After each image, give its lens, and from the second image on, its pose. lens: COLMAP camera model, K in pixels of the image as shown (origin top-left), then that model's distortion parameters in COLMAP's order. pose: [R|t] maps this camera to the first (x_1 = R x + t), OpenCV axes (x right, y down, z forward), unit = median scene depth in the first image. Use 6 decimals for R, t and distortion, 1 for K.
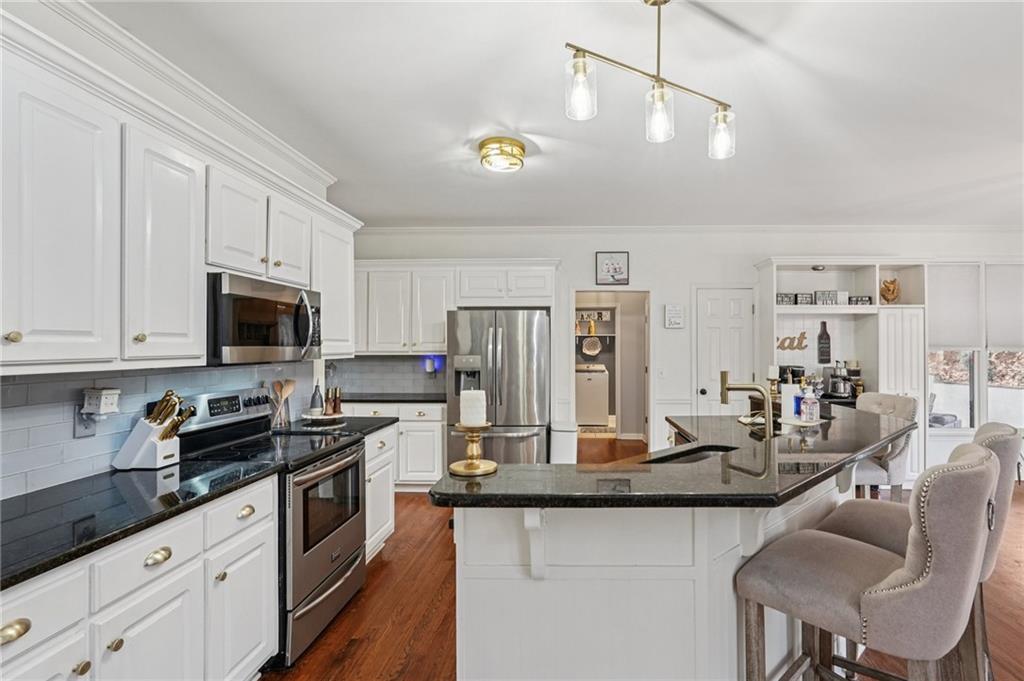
lens RADIAL K [[480.5, 0, 558.3], [0, 480.5, 343.6], [0, 0, 1]] dist [-0.001365, -0.000026]
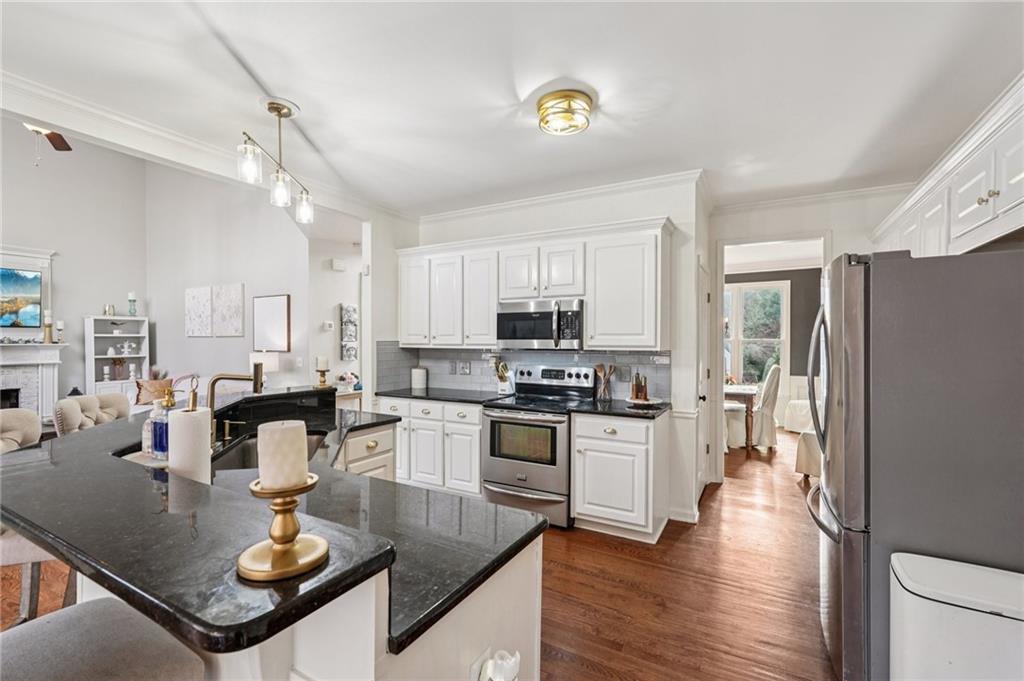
lens RADIAL K [[450.7, 0, 512.0], [0, 450.7, 340.5], [0, 0, 1]] dist [-0.002728, 0.000164]
pose [[-0.464141, 0.005214, -0.885746, 0.818335], [0.005736, 0.999979, 0.002881, 0.004195], [0.885743, -0.003743, -0.464161, 1.667079]]
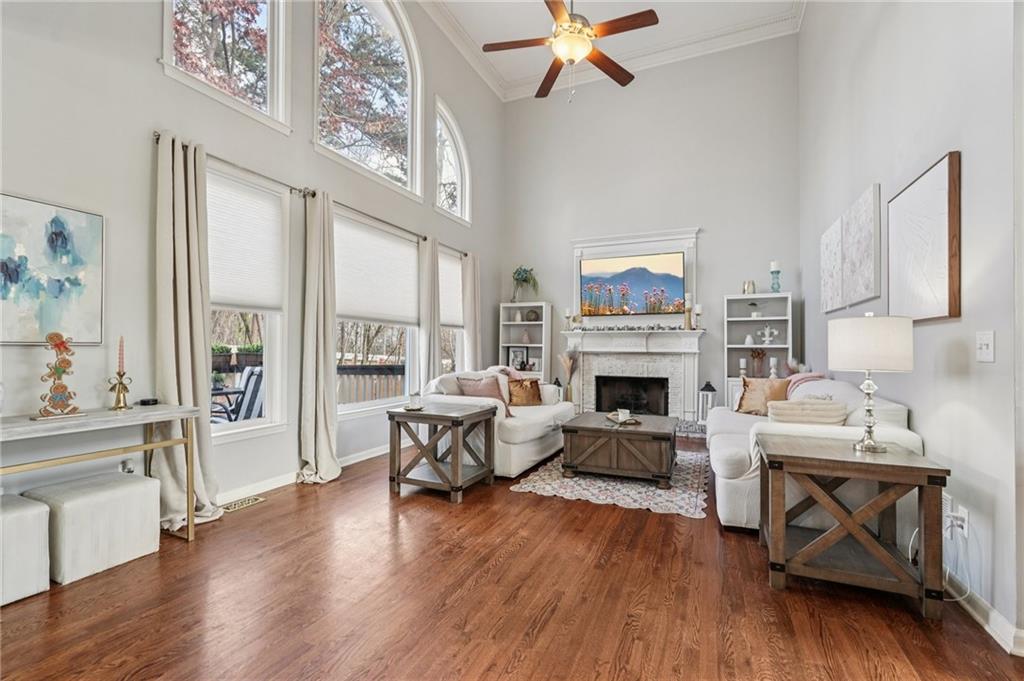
lens RADIAL K [[450.7, 0, 512.0], [0, 450.7, 340.5], [0, 0, 1]] dist [-0.002728, 0.000164]
pose [[-0.925553, 0.001068, 0.378616, -0.346597], [-0.008001, 0.999718, -0.022380, 0.135056], [-0.378533, -0.023743, -0.925283, 0.529705]]
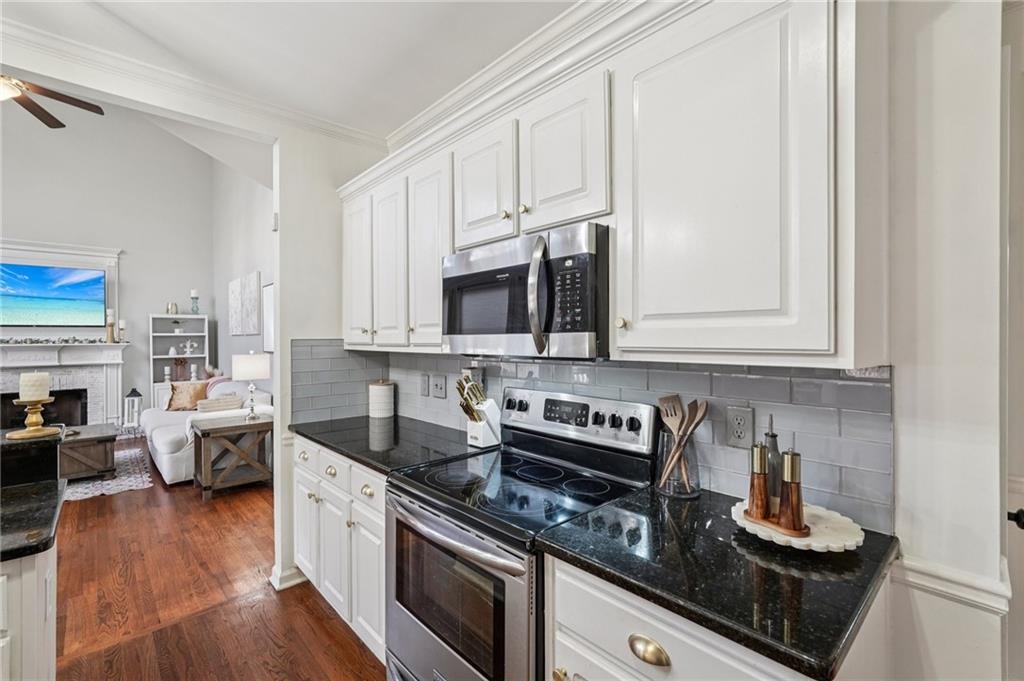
lens RADIAL K [[453.9, 0, 512.0], [0, 453.9, 340.5], [0, 0, 1]] dist [-0.002244, 0.000245]
pose [[-0.718177, 0.010344, -0.695783, -0.140979], [0.010618, 0.999936, 0.003906, 0.012939], [0.695779, -0.004583, -0.718241, 1.502440]]
